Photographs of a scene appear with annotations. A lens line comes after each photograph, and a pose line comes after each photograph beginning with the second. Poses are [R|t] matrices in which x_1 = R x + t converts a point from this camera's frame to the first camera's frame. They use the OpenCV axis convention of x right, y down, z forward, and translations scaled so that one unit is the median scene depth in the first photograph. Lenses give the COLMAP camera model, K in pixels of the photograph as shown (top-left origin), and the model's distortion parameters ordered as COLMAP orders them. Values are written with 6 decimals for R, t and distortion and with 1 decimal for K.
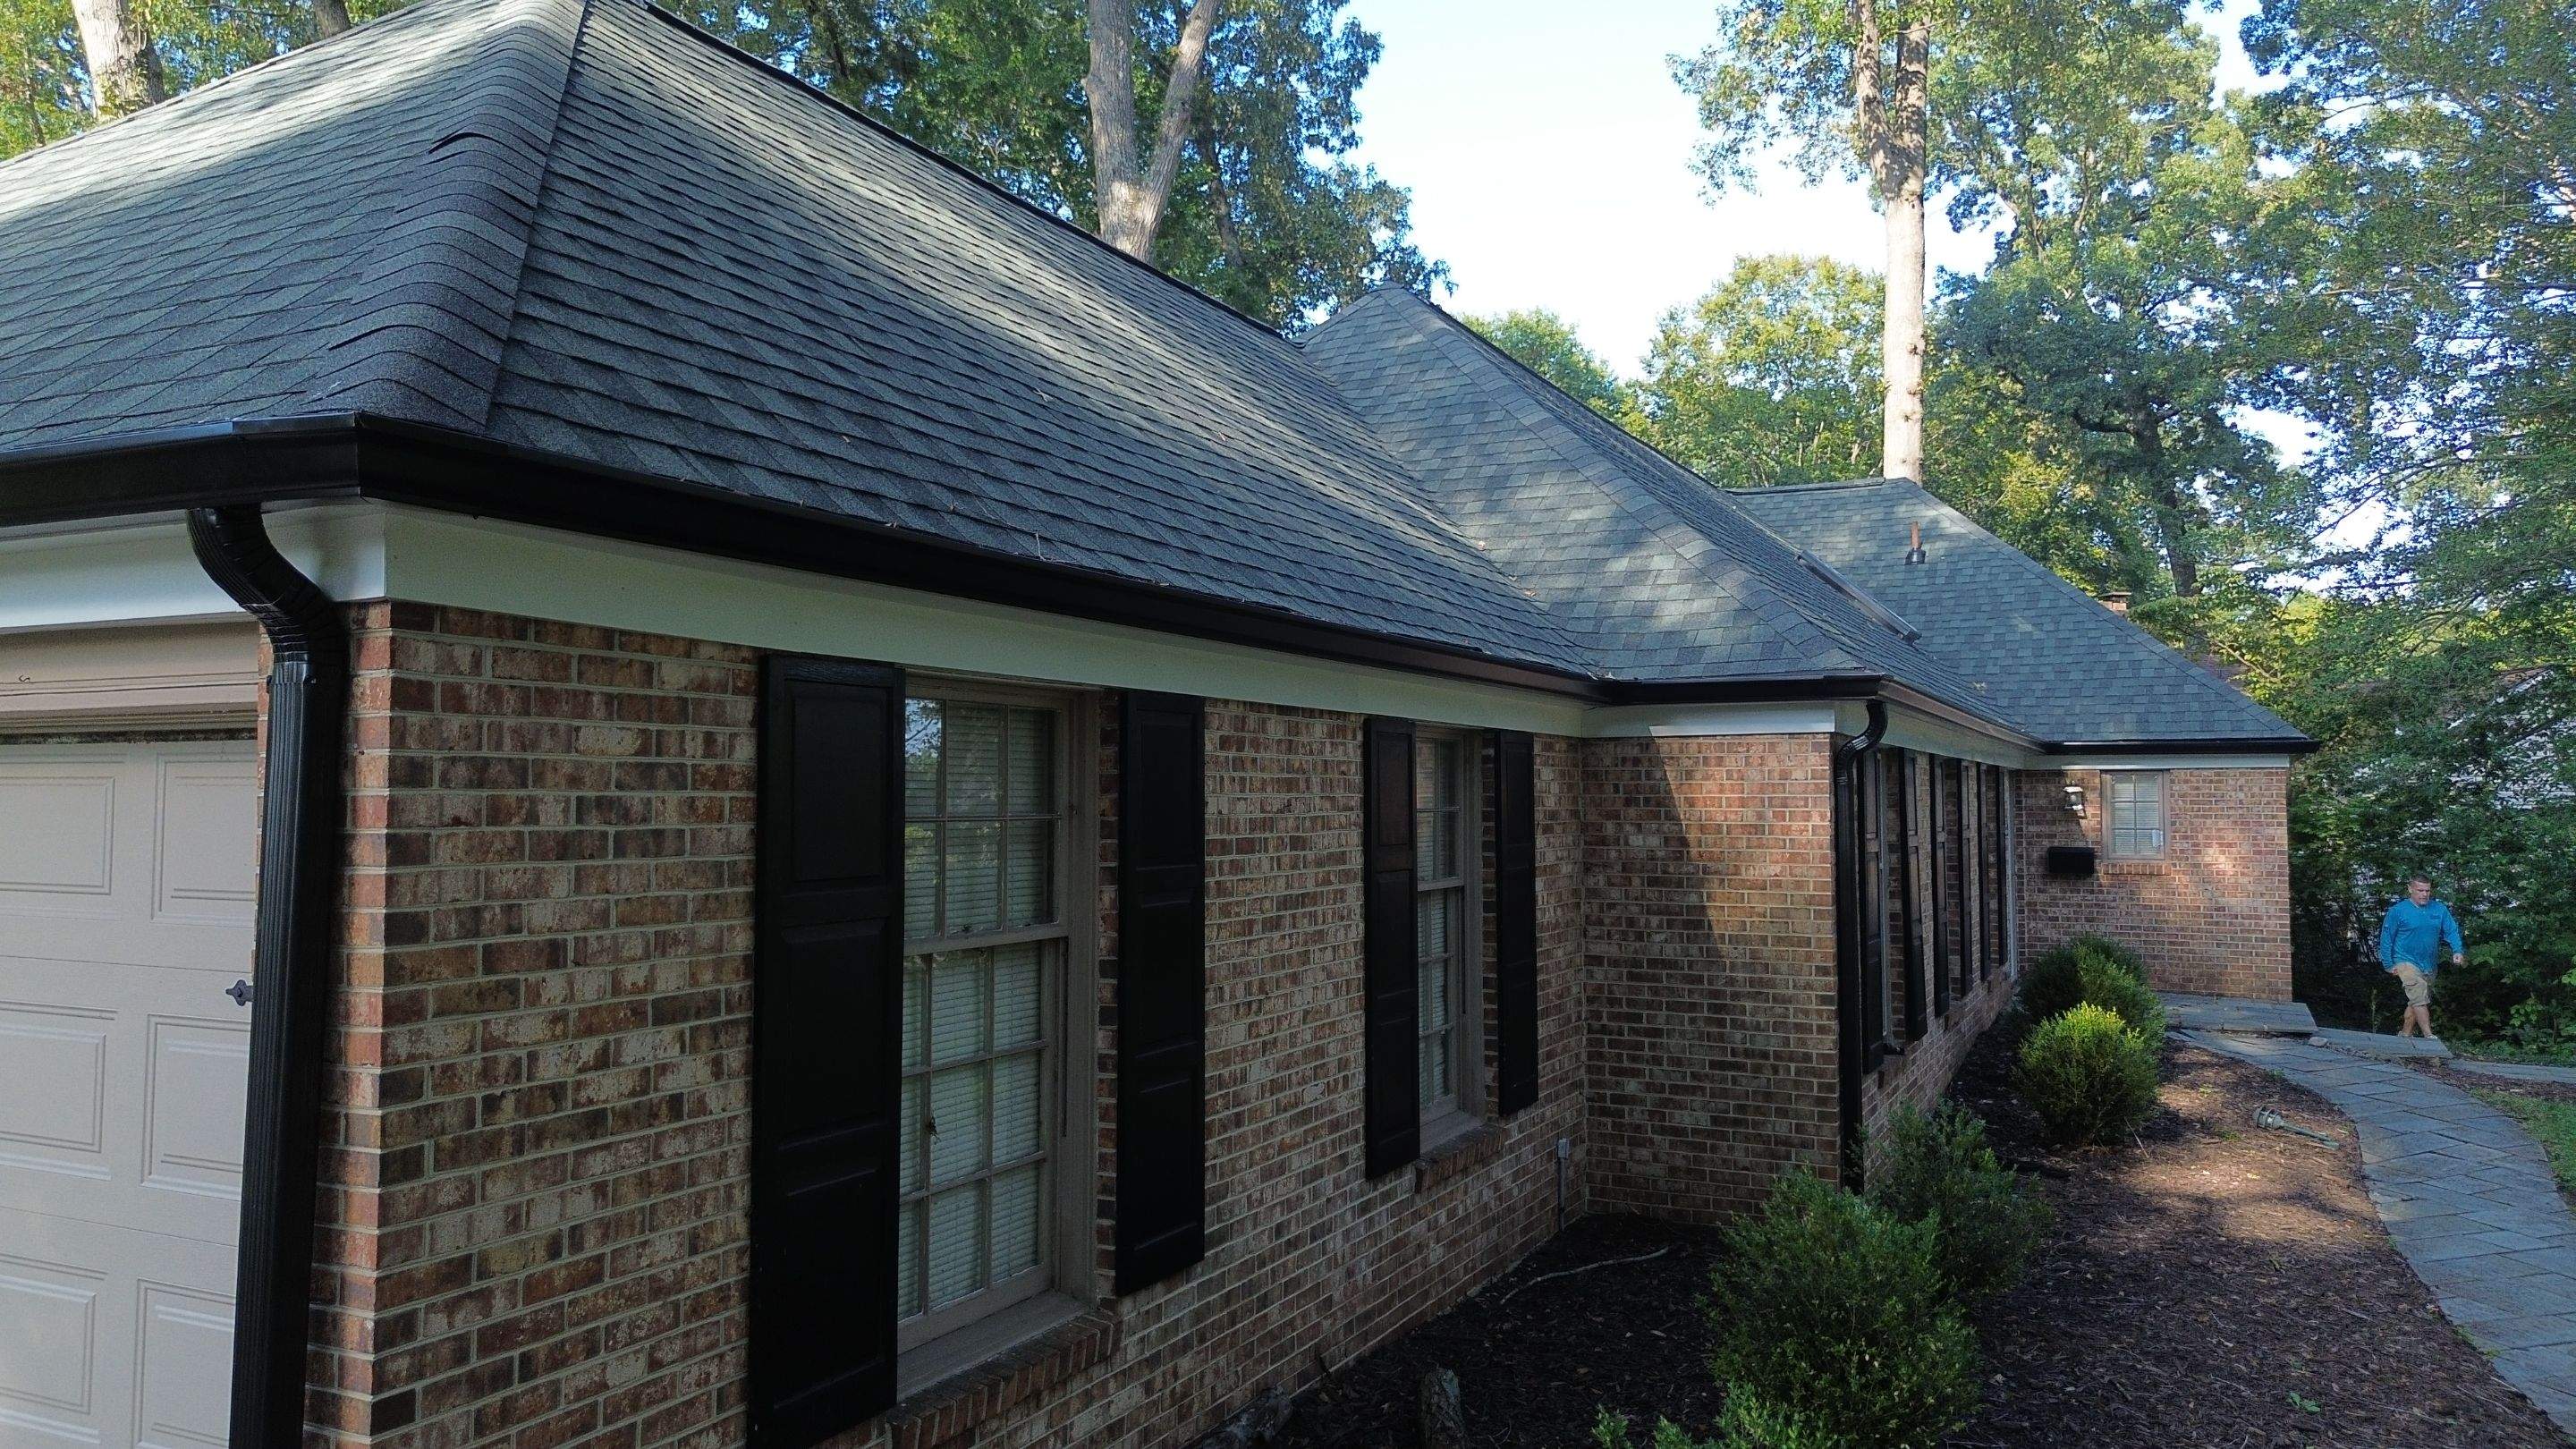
lens RADIAL K [[1824.7, 0, 1288.0], [0, 1824.7, 724.5], [0, 0, 1]] dist [0.073865, -0.086241]
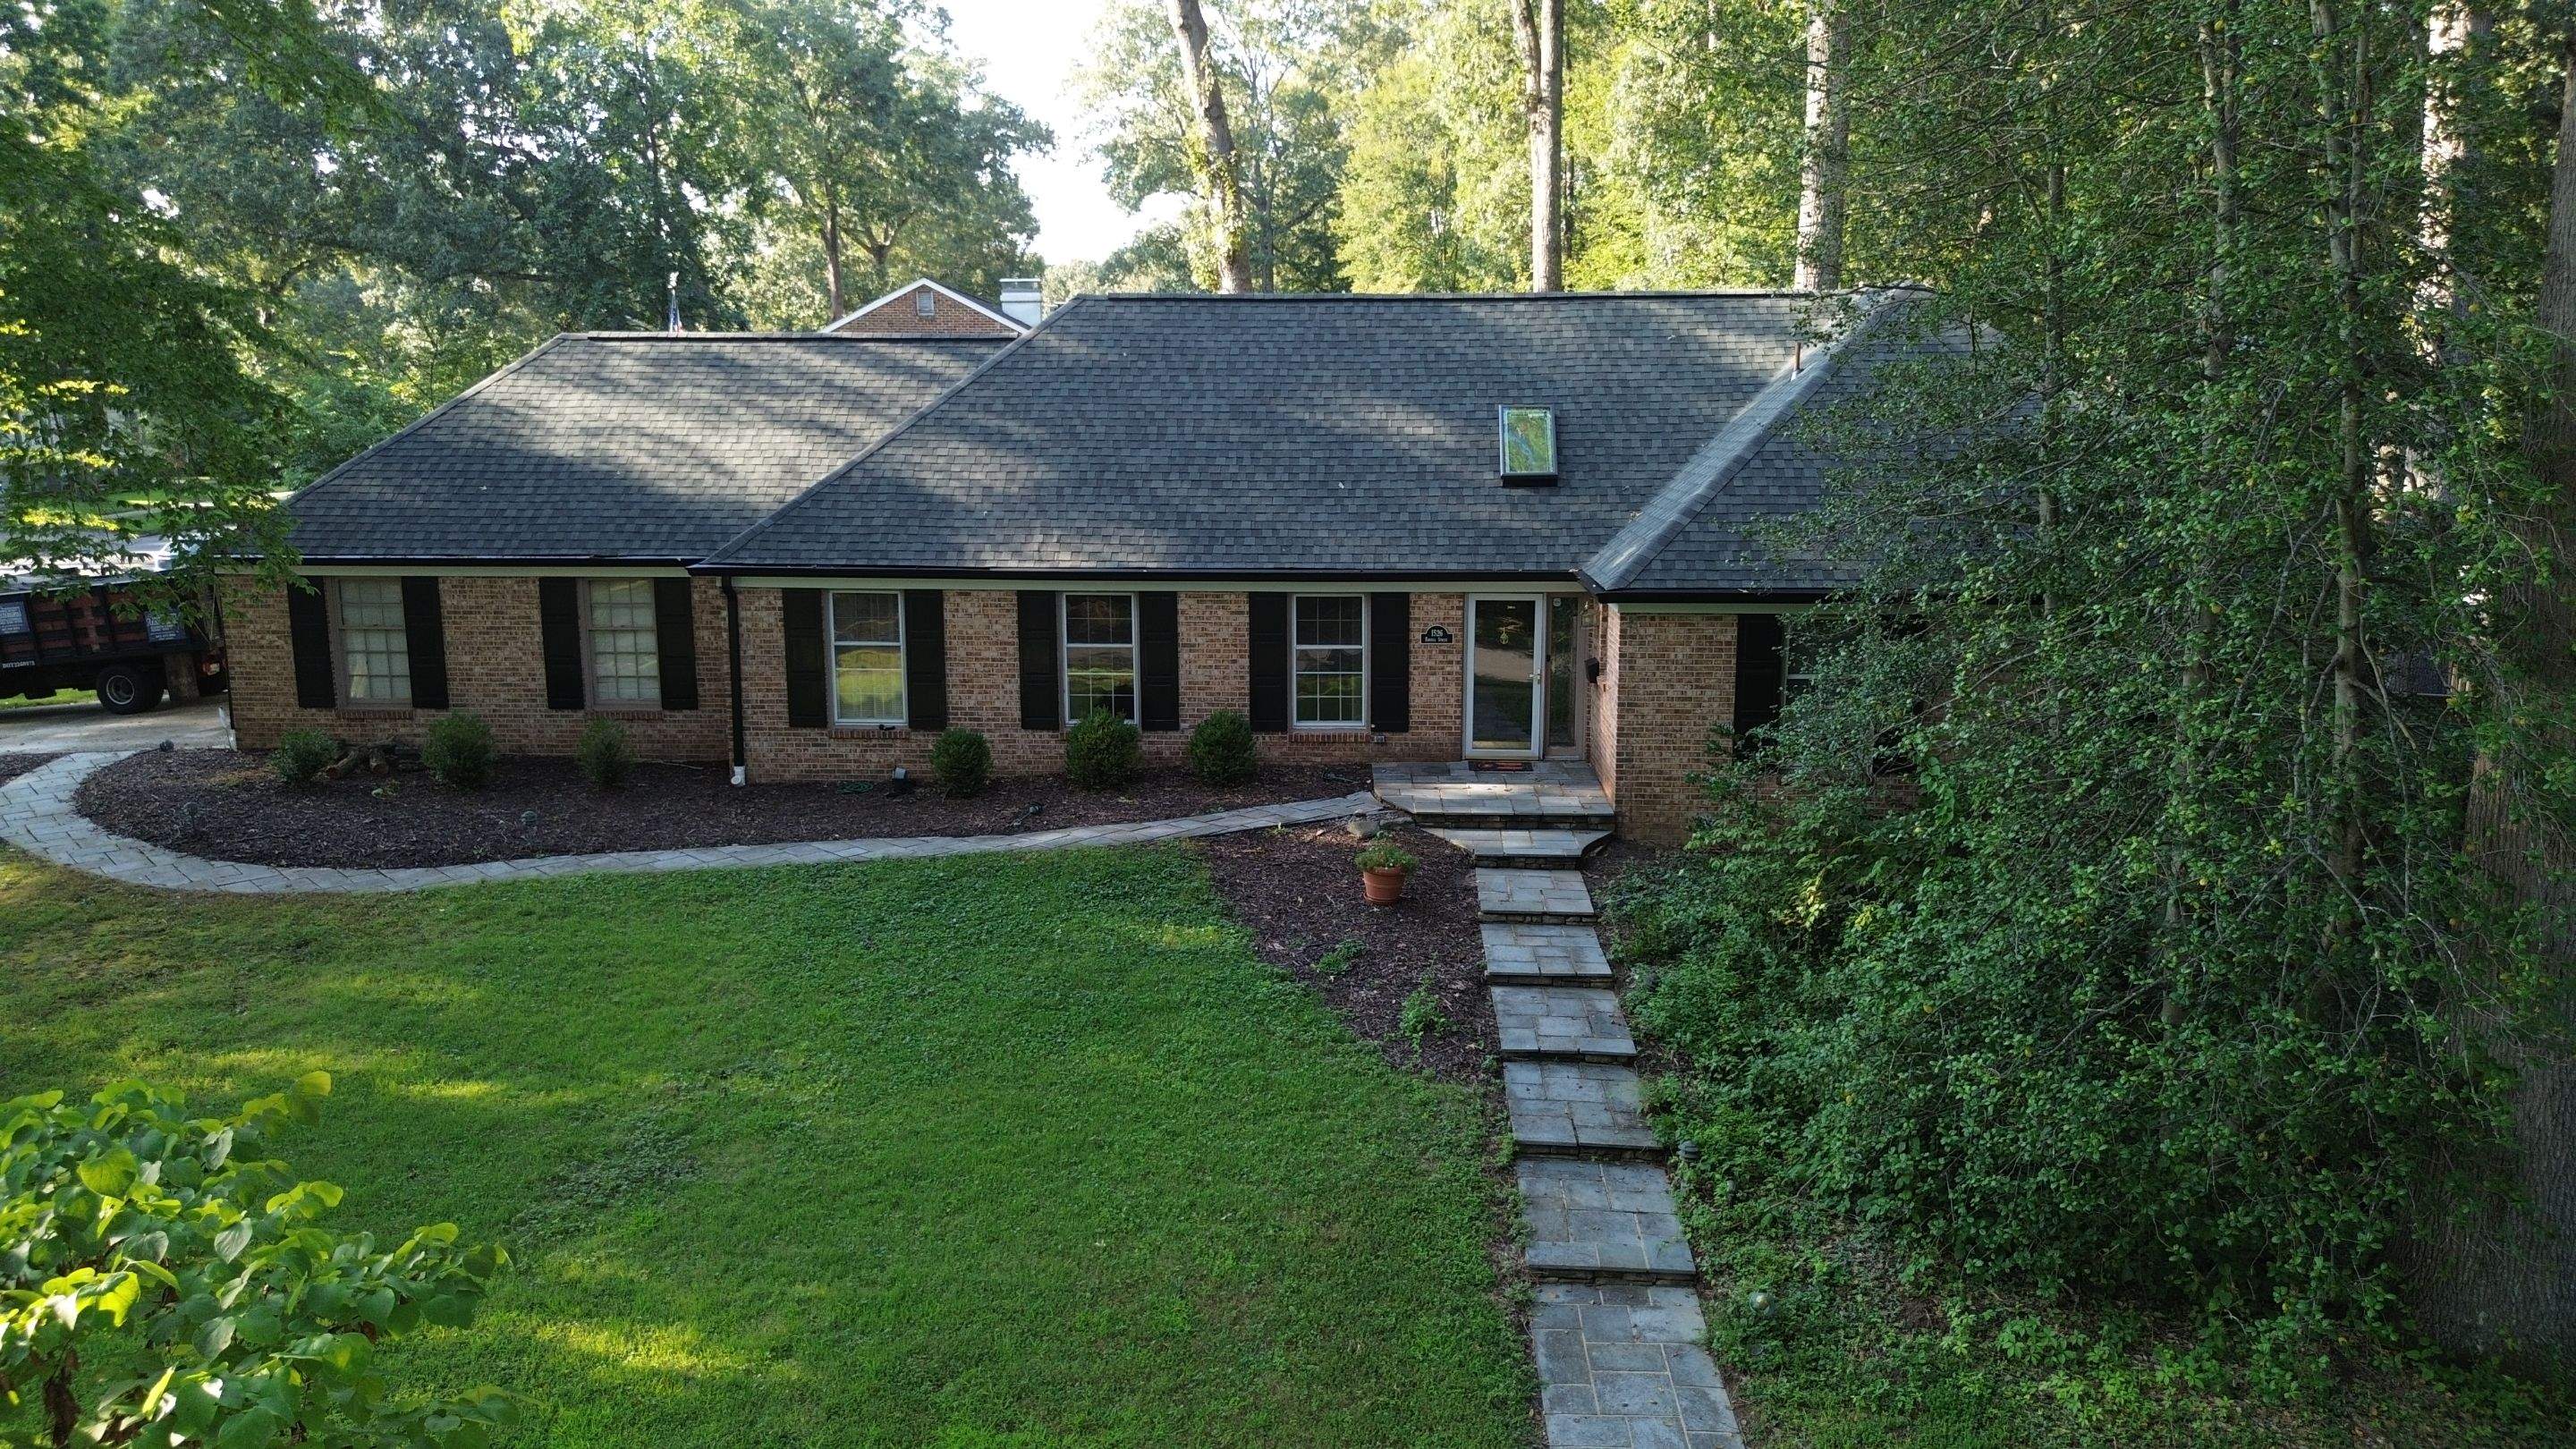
lens RADIAL K [[1824.7, 0, 1288.0], [0, 1824.7, 724.5], [0, 0, 1]] dist [0.073865, -0.086241]
pose [[0.405442, 0.160230, -0.899969, 1.426507], [0.039192, 0.980566, 0.192236, -0.129398], [0.913280, -0.113212, 0.391282, 0.341357]]
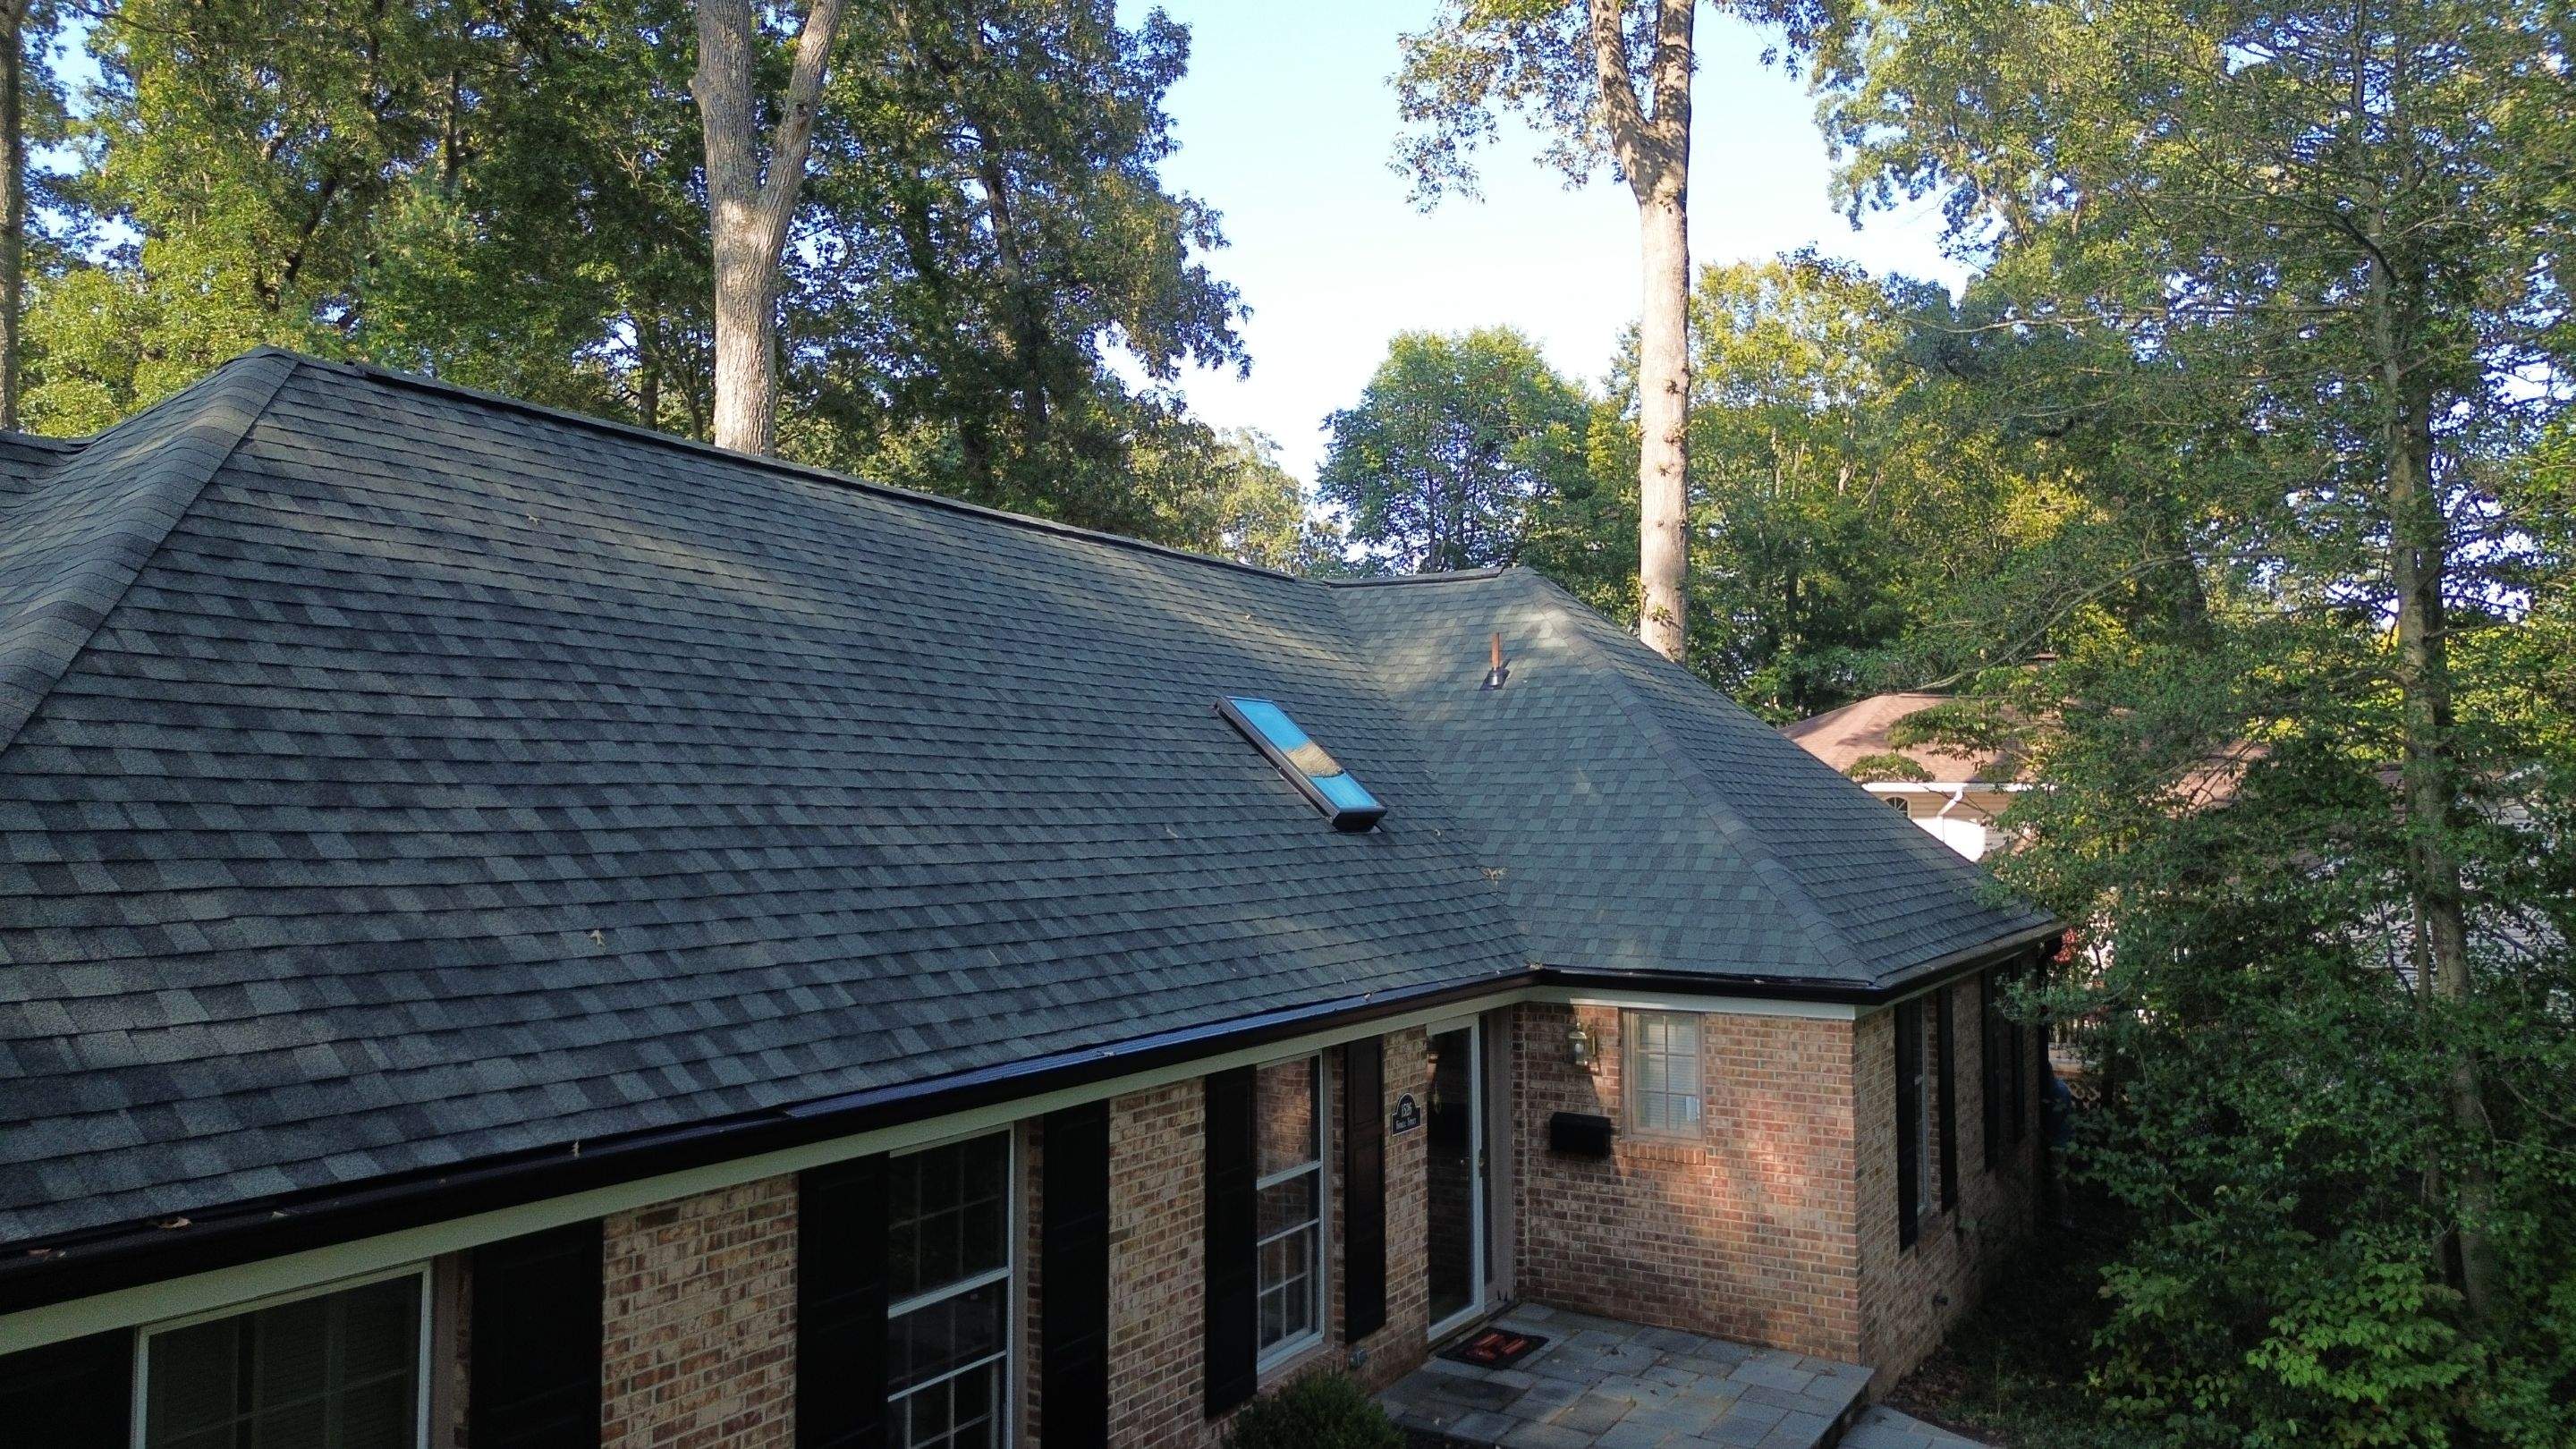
lens RADIAL K [[1824.7, 0, 1288.0], [0, 1824.7, 724.5], [0, 0, 1]] dist [0.073865, -0.086241]
pose [[0.997447, -0.002452, -0.071364, 0.362987], [0.002038, 0.999981, -0.005870, -0.079764], [0.071377, 0.005709, 0.997433, 0.288476]]
